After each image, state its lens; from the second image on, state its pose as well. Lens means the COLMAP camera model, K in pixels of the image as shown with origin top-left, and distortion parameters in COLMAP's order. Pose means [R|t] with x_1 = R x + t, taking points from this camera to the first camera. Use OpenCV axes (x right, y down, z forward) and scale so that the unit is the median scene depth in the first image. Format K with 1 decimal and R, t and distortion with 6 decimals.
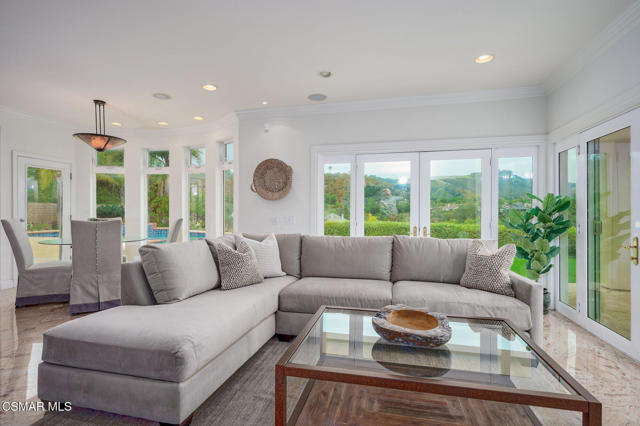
lens RADIAL K [[313.7, 0, 320.0], [0, 313.7, 213.0], [0, 0, 1]] dist [0.011860, 0.000014]
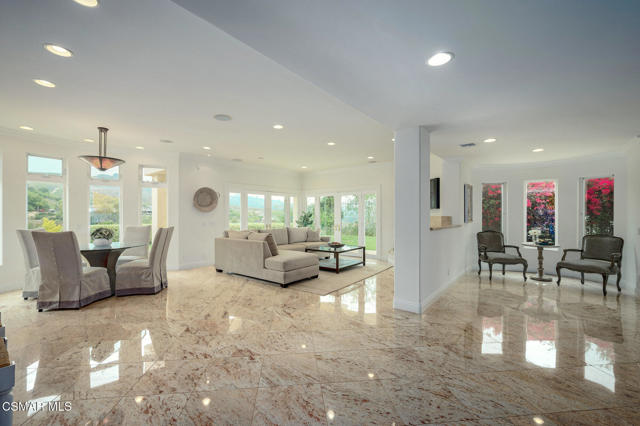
lens RADIAL K [[273.9, 0, 320.0], [0, 273.9, 213.0], [0, 0, 1]] dist [0.000475, 0.000335]
pose [[0.420130, -0.000131, 0.907464, -1.581193], [0.003868, 0.999991, -0.001647, -0.041579], [-0.907456, 0.004202, 0.420127, -0.205805]]
